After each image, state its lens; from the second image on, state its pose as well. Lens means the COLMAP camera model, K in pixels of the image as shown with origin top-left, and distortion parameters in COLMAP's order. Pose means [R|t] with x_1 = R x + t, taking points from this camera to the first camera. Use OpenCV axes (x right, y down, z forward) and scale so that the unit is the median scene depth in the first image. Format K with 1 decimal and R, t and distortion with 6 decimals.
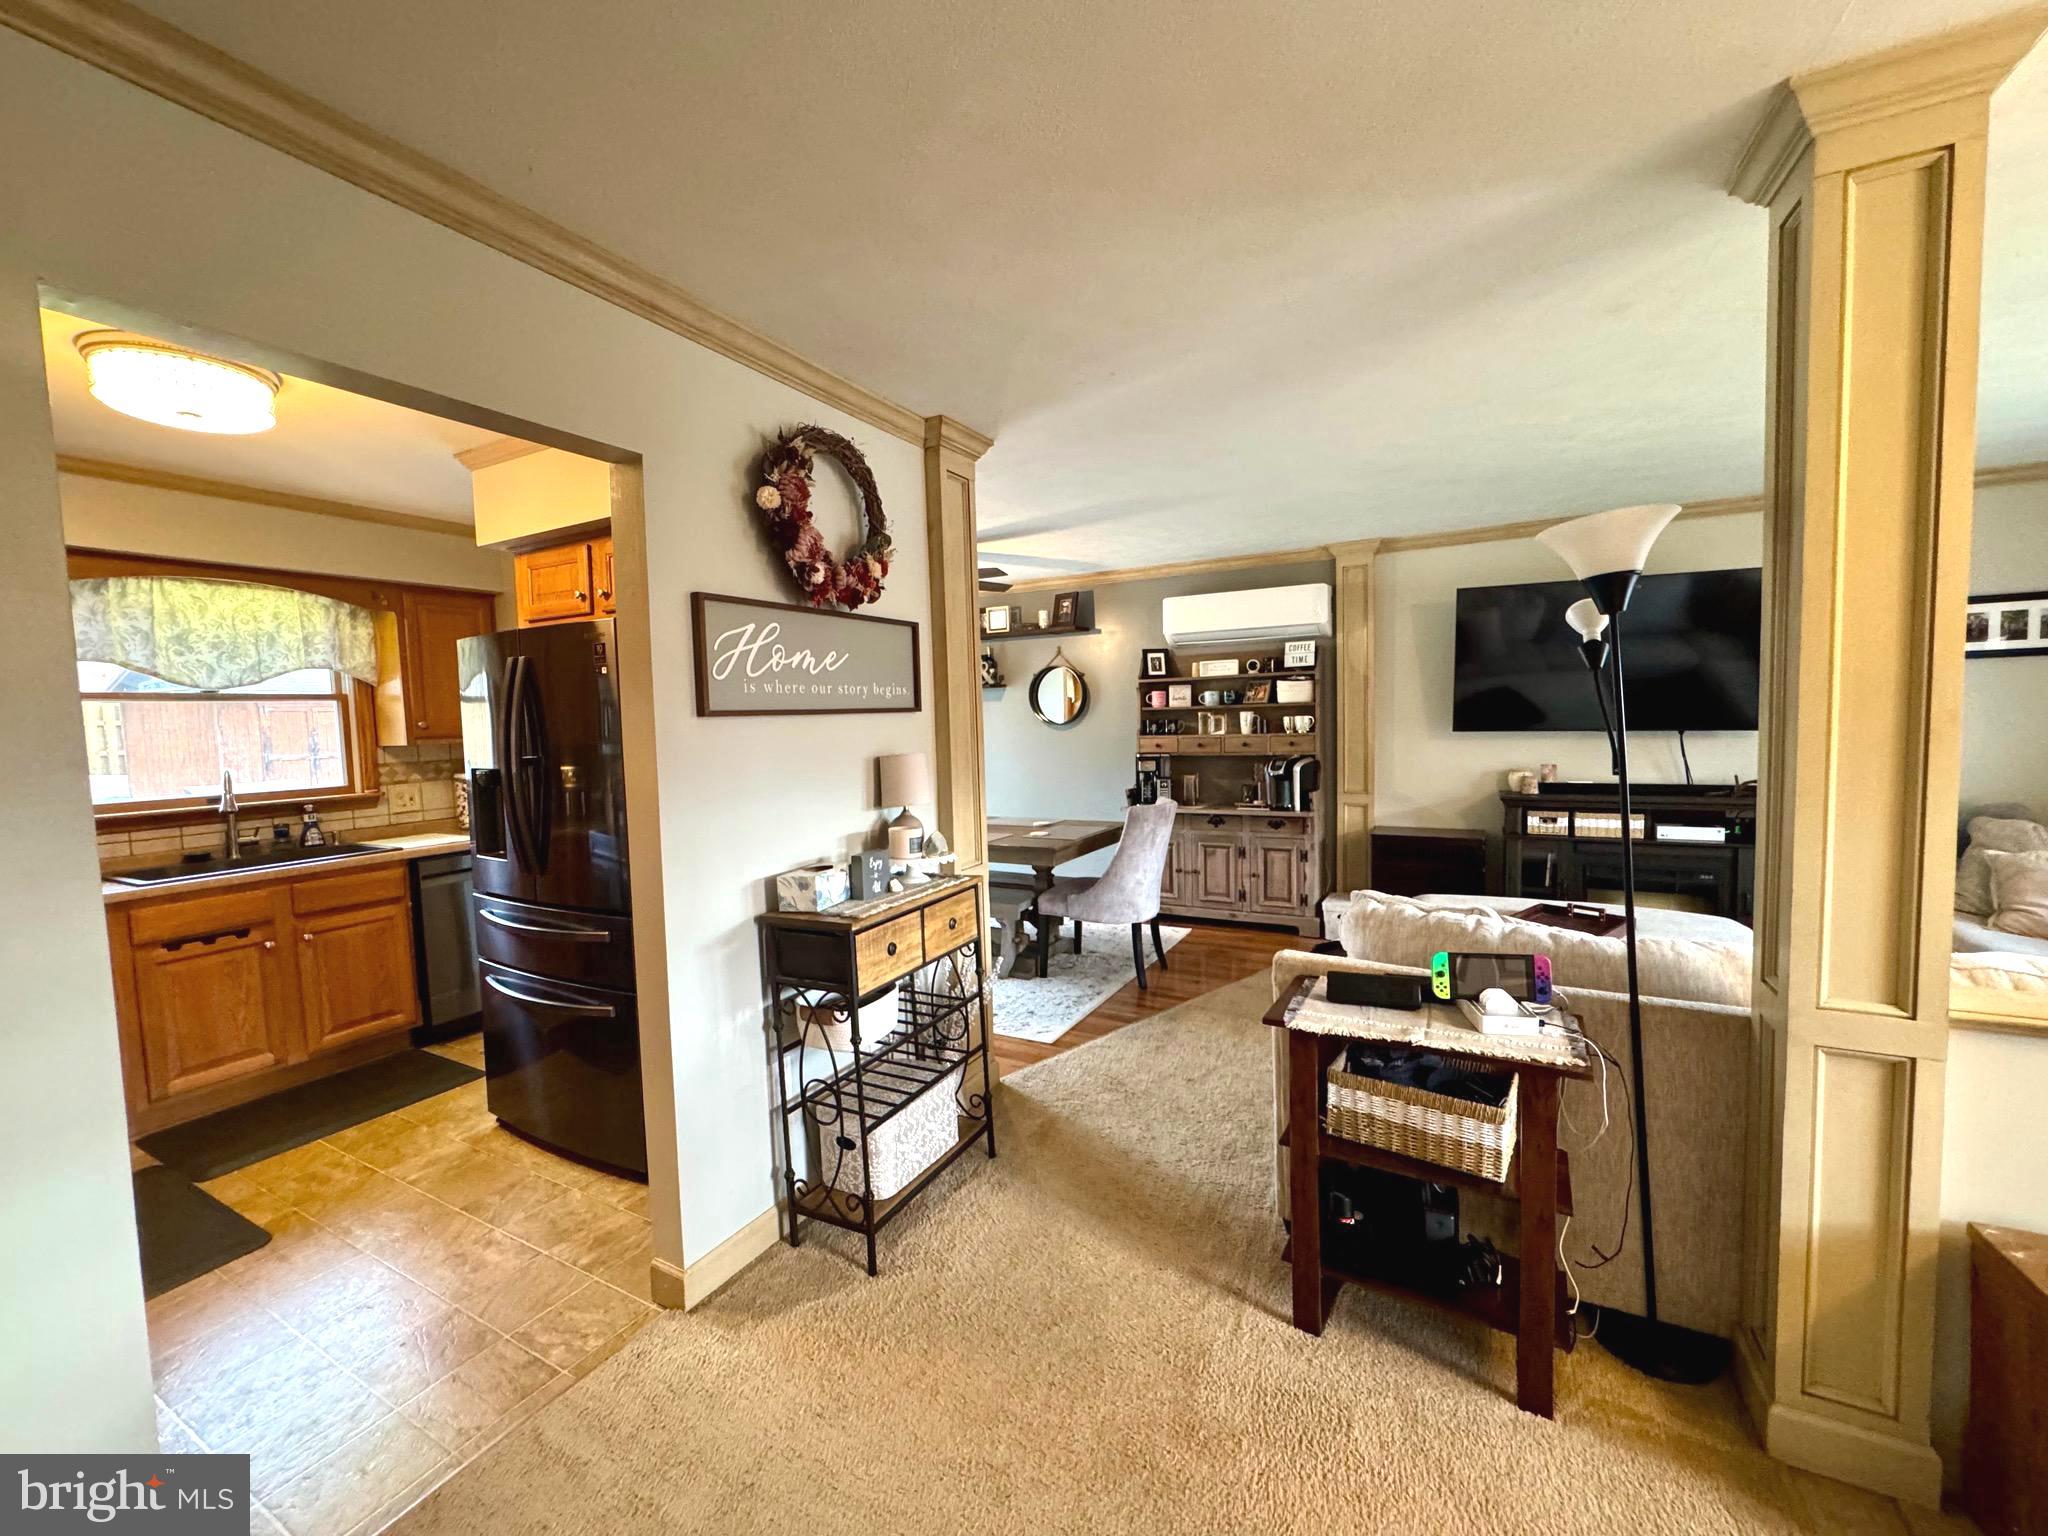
lens RADIAL K [[817.0, 0, 1024.0], [0, 817.0, 768.0], [0, 0, 1]] dist [-0.003023, 0.000083]
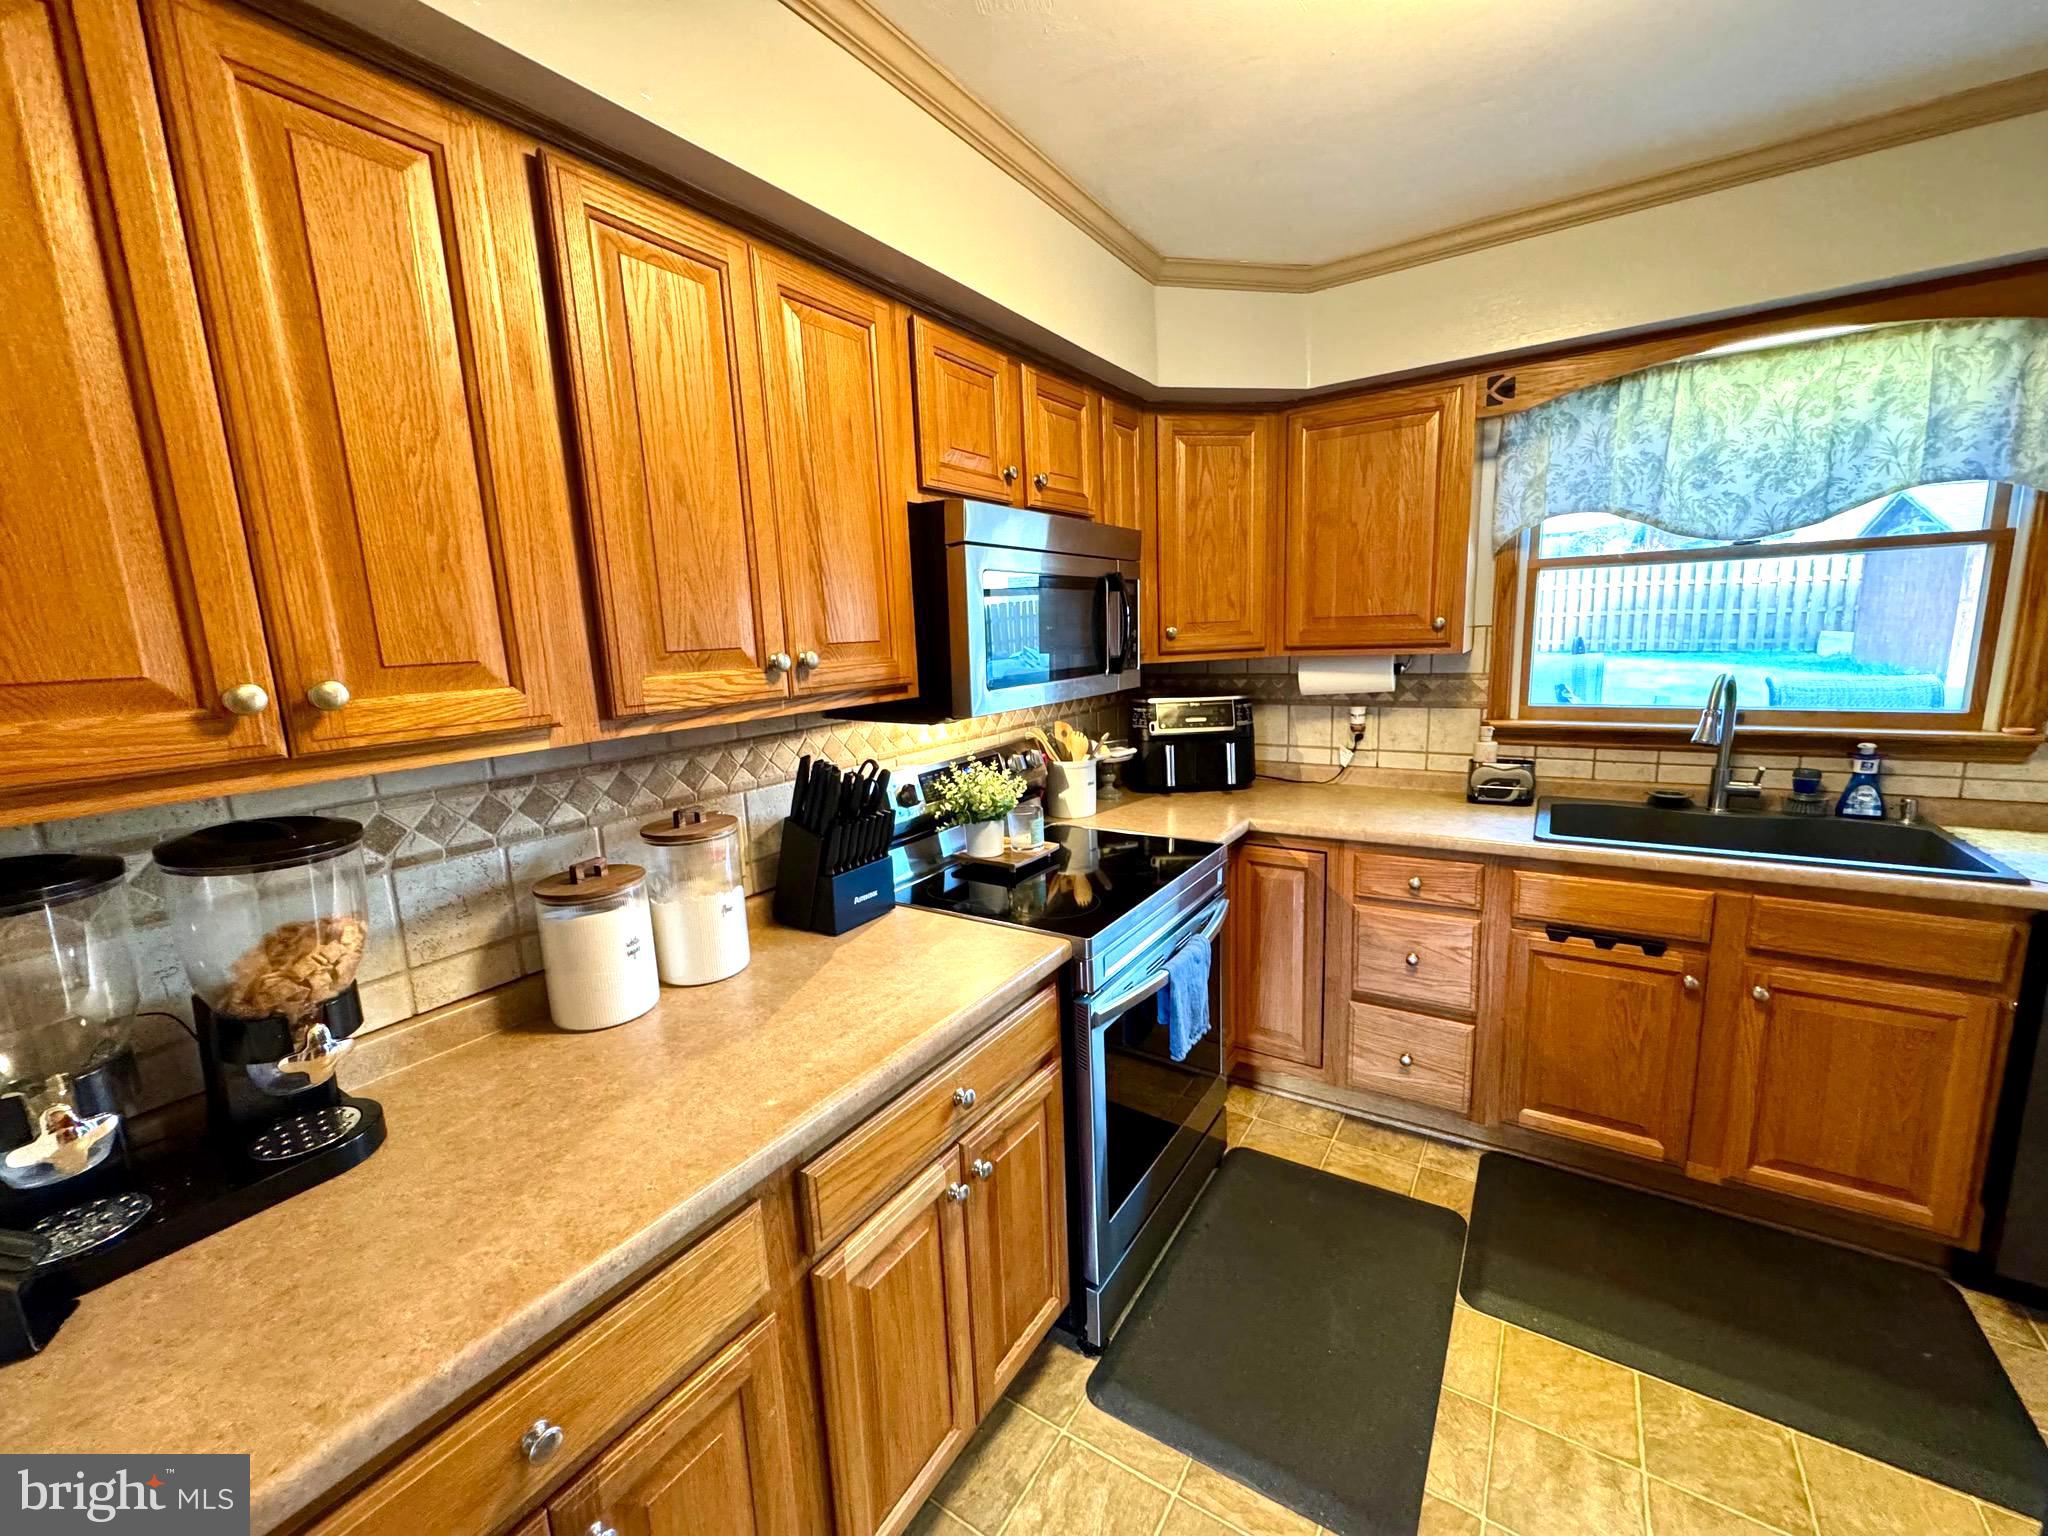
lens RADIAL K [[812.3, 0, 1027.0], [0, 812.3, 770.0], [0, 0, 1]] dist [-0.002201, -0.000536]
pose [[-0.081716, 0.205723, -0.975193, -0.313395], [-0.021678, 0.977866, 0.208104, -0.041306], [0.996420, 0.038145, -0.075447, 0.508237]]
